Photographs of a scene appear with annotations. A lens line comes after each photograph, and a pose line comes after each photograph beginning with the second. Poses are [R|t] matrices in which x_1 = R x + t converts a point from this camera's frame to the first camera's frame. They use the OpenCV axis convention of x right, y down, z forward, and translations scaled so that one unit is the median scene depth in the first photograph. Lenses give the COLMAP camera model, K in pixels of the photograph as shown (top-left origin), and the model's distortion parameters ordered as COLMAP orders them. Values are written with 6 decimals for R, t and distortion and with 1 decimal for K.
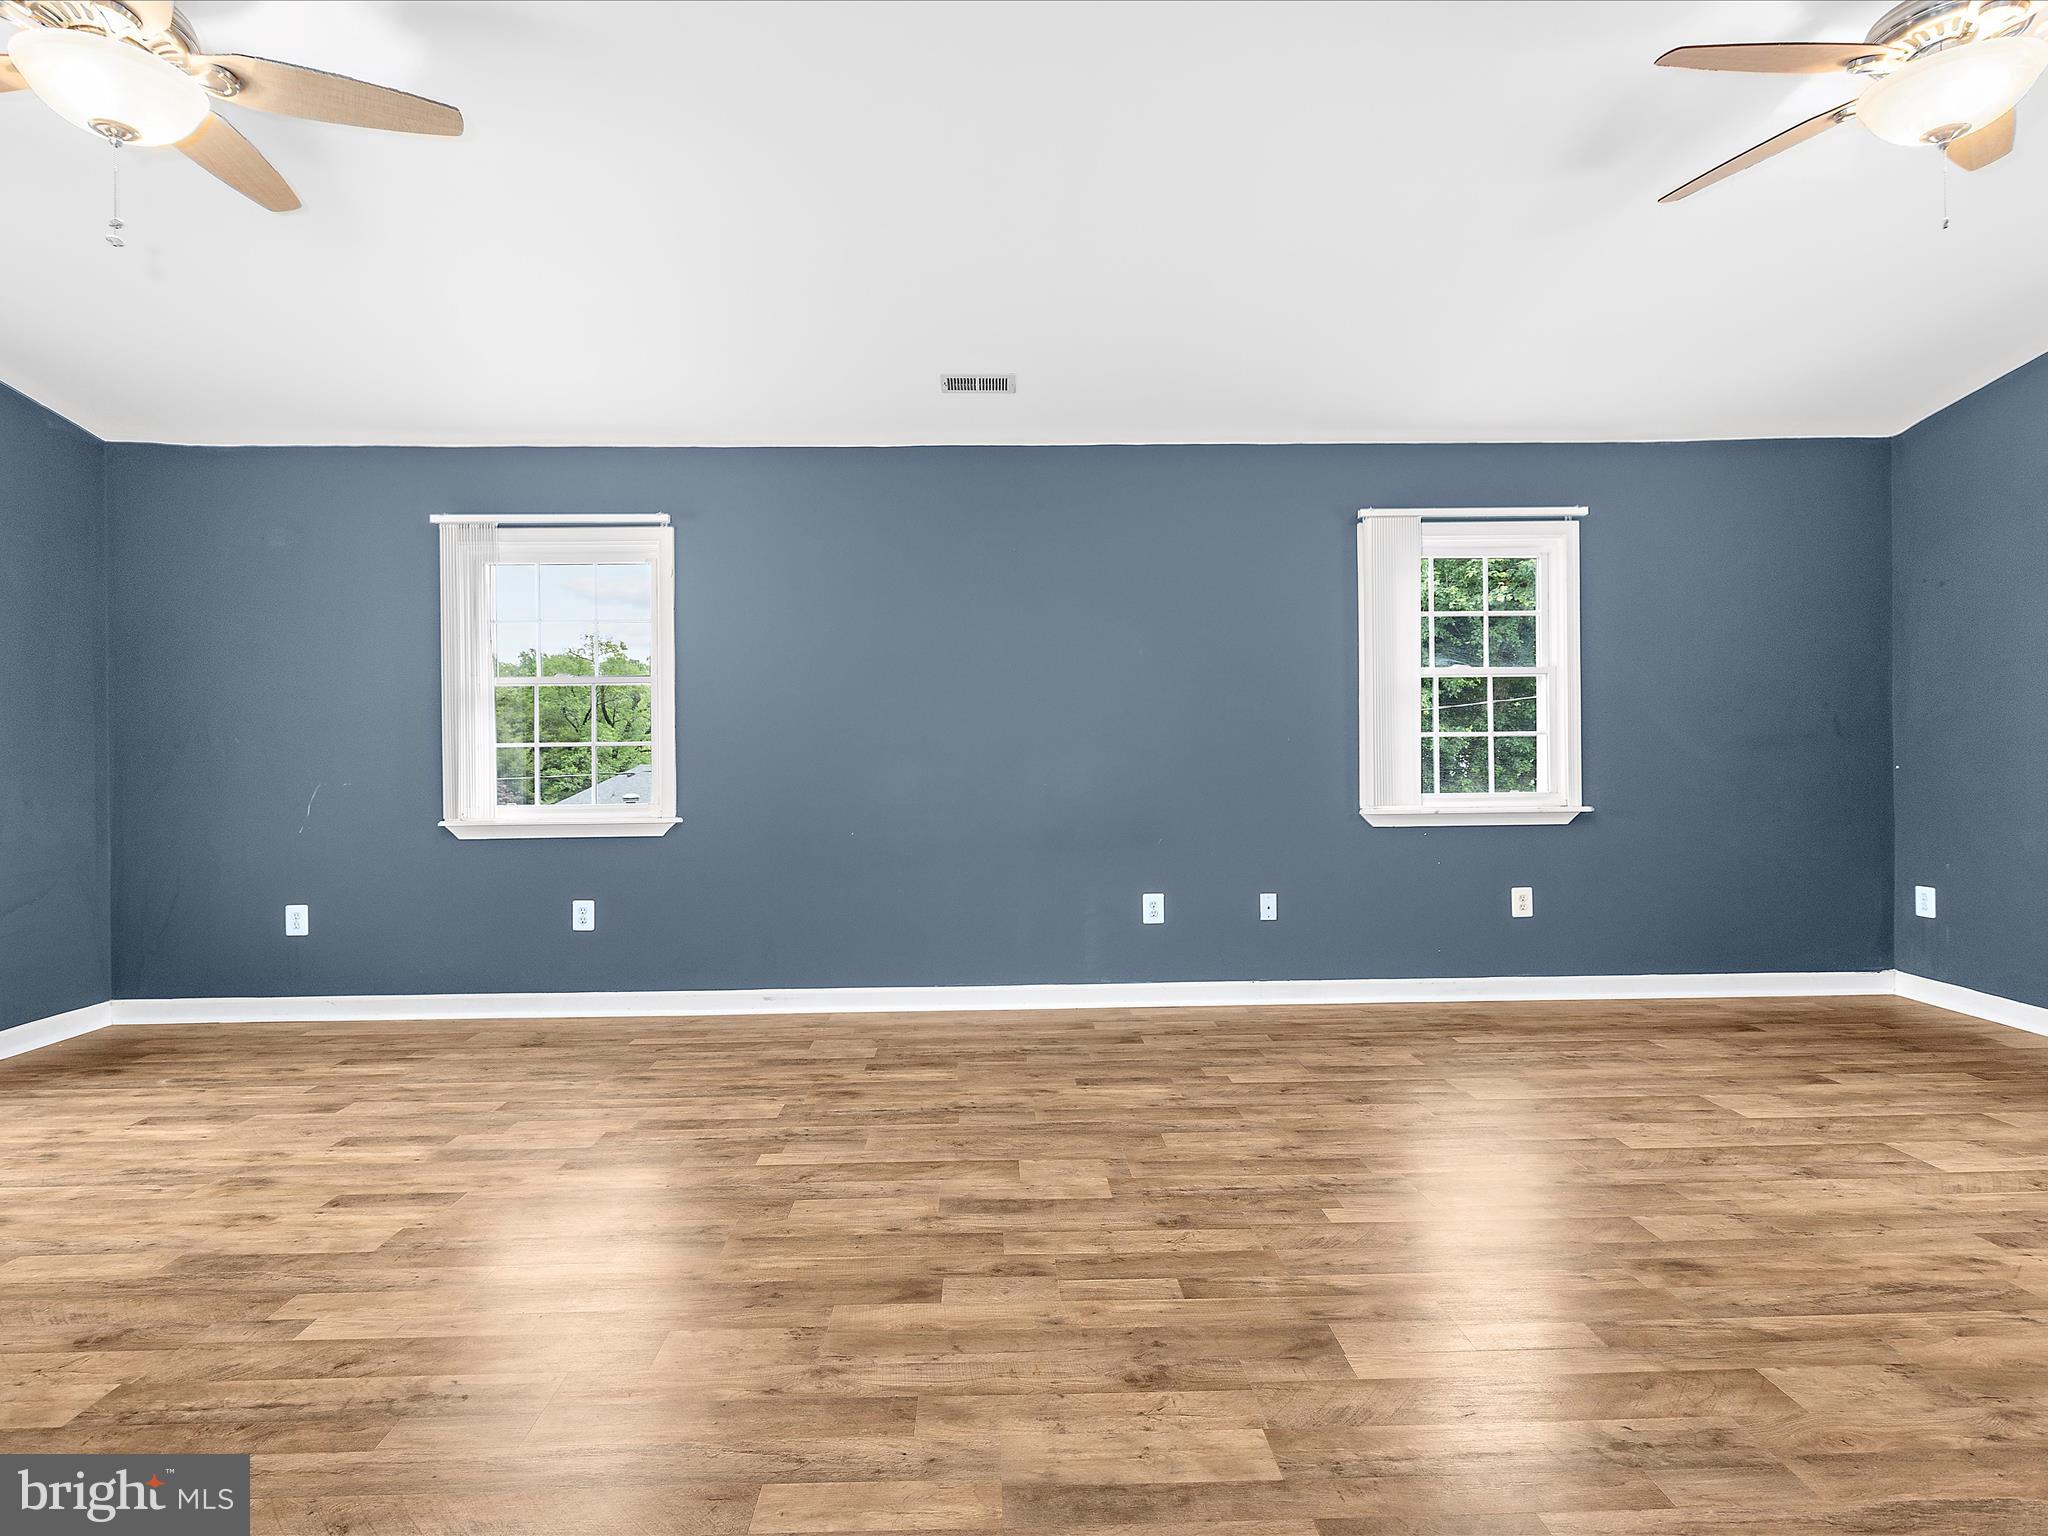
lens RADIAL K [[1045.3, 0, 1018.5], [0, 1045.3, 767.6], [0, 0, 1]] dist [-0.000221, -0.001287]
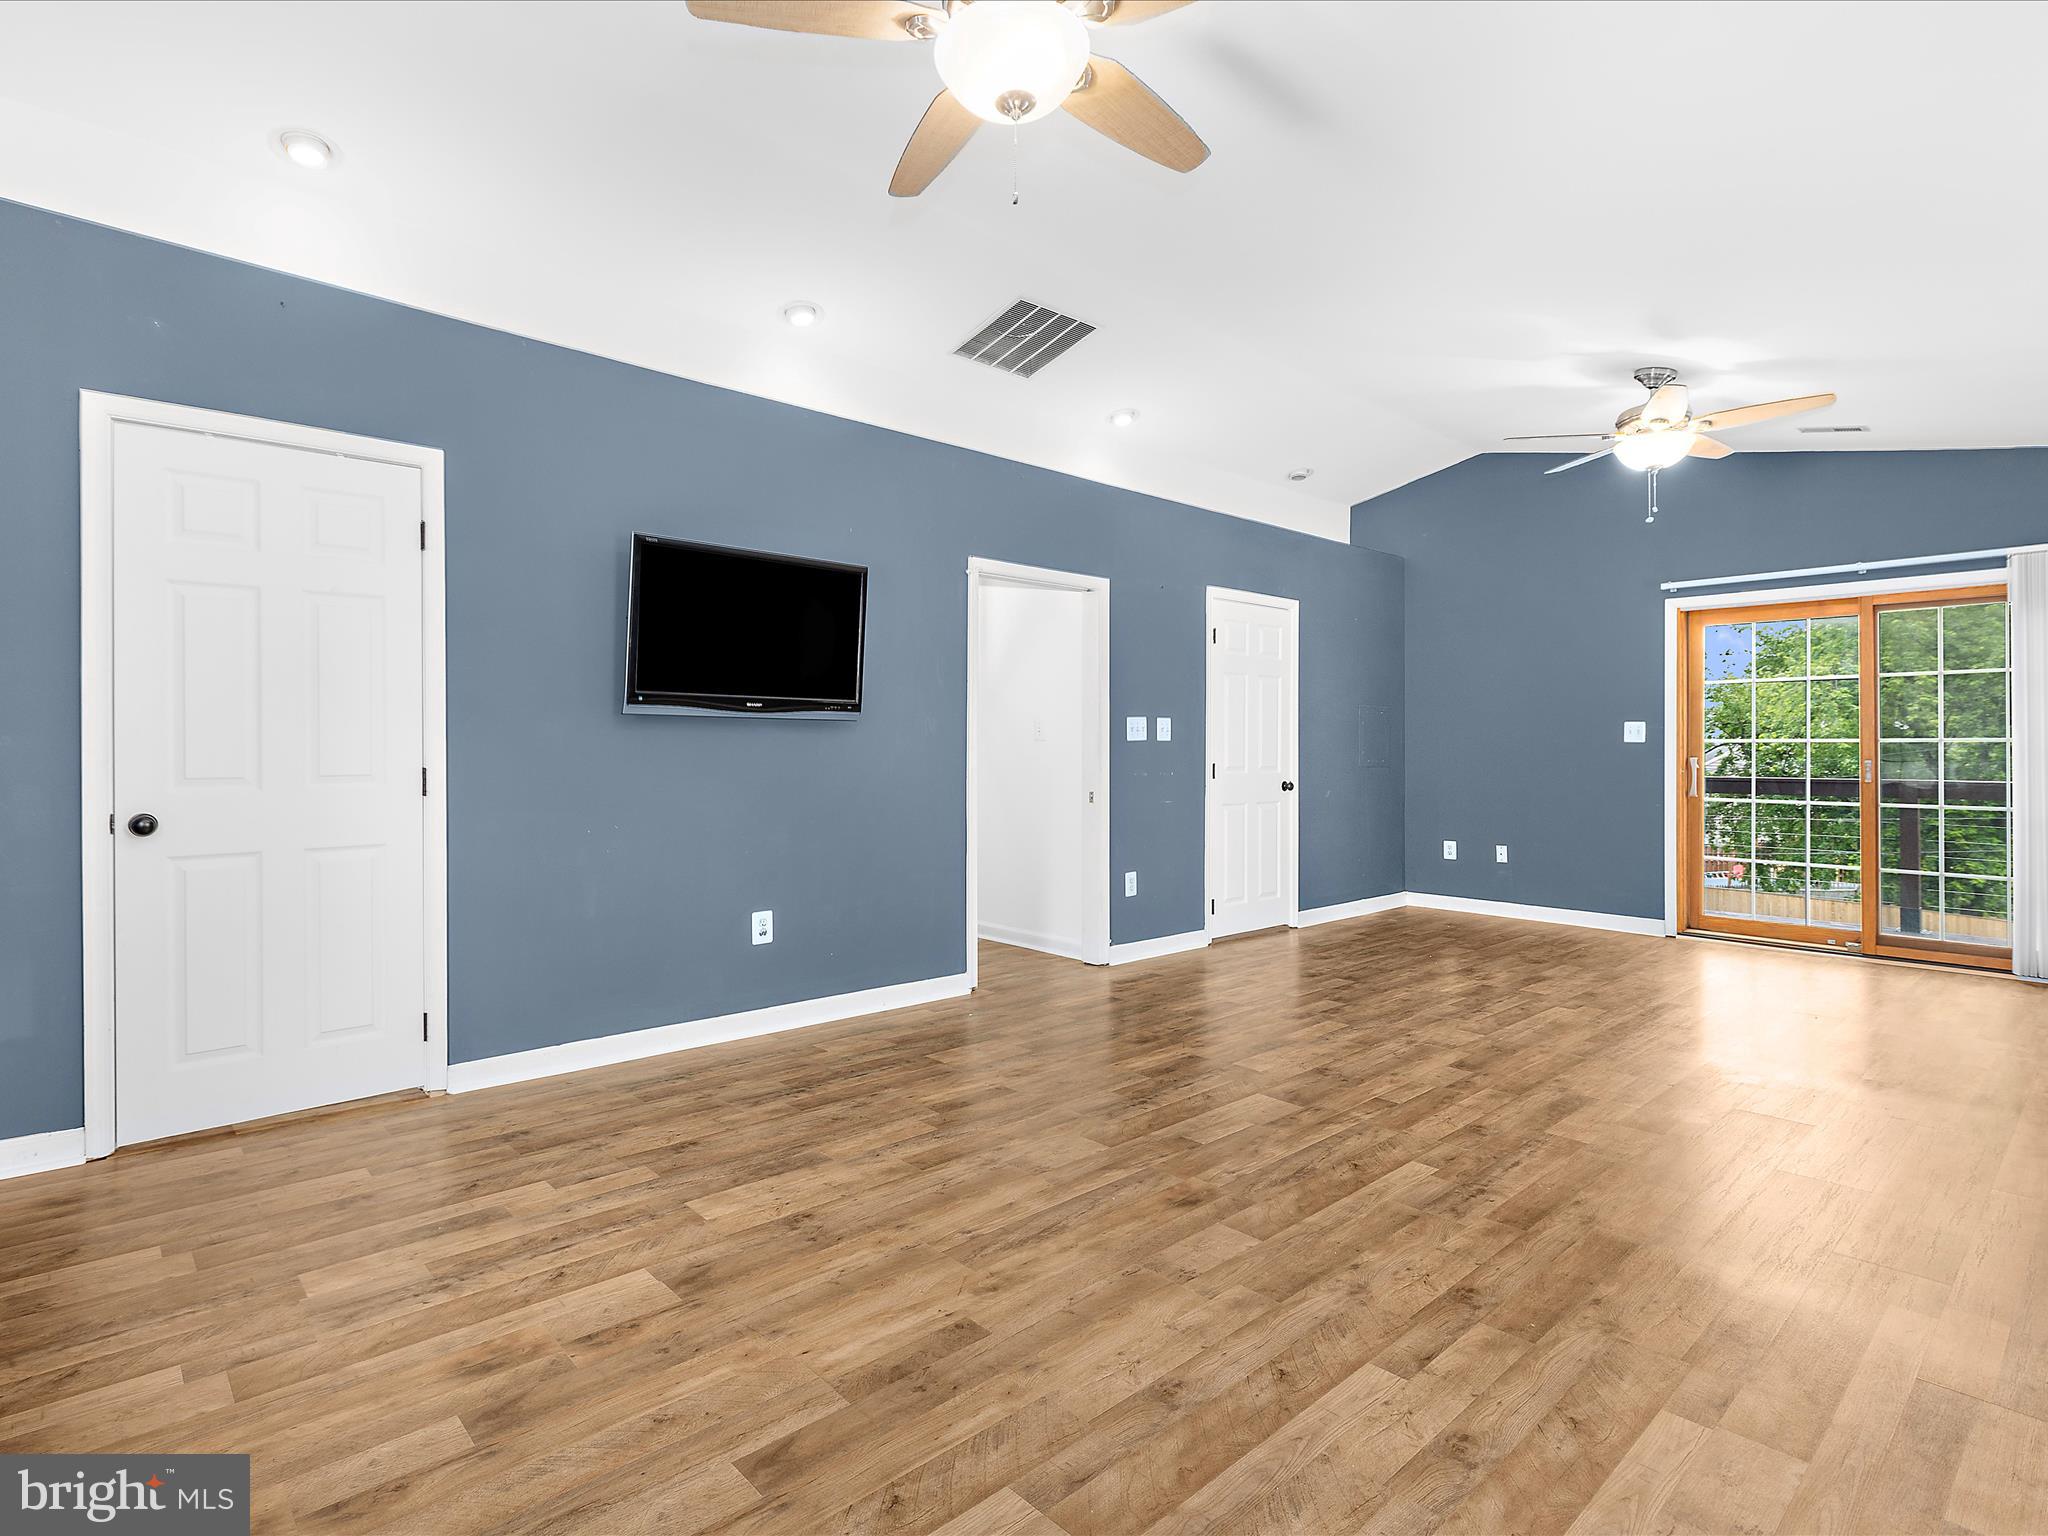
lens RADIAL K [[1045.3, 0, 997.9], [0, 1045.3, 742.0], [0, 0, 1]] dist [-0.000221, -0.001287]
pose [[-0.768670, -0.001398, -0.639644, 1.418343], [-0.009545, 0.999911, 0.009285, -0.041856], [0.639574, 0.013243, -0.768615, 1.608770]]
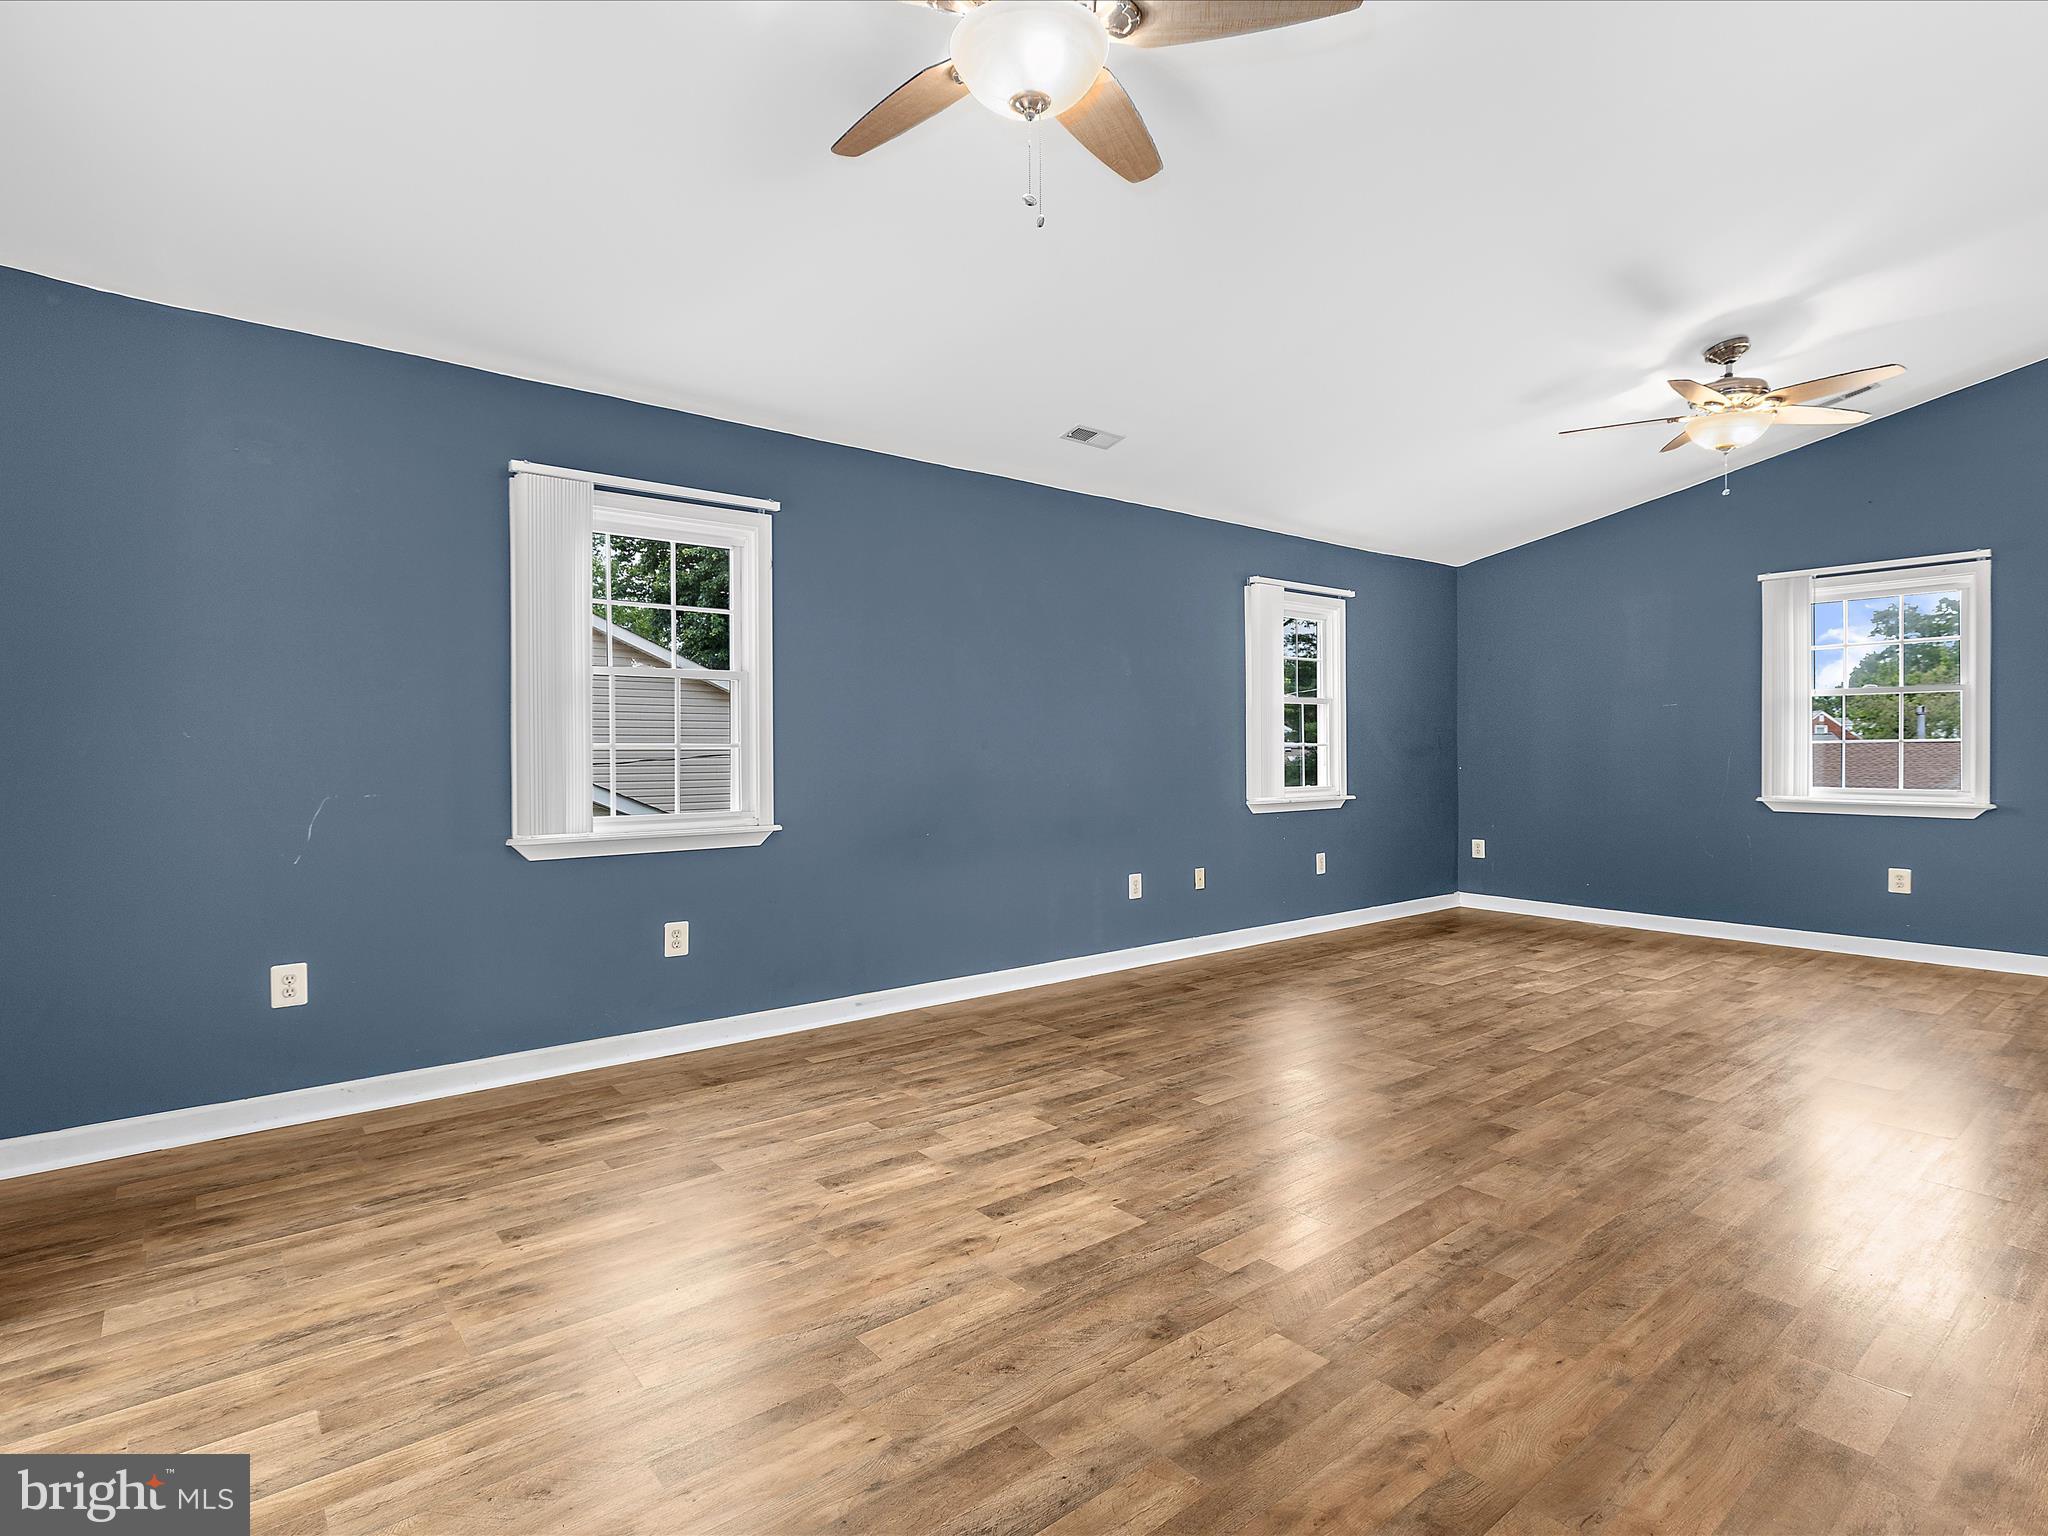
lens RADIAL K [[1045.3, 0, 1014.1], [0, 1045.3, 761.2], [0, 0, 1]] dist [-0.000221, -0.001287]
pose [[0.796933, 0.001701, 0.604066, -1.310870], [0.006684, 0.999910, -0.011635, 0.006465], [-0.604031, 0.013310, 0.796850, 0.220439]]
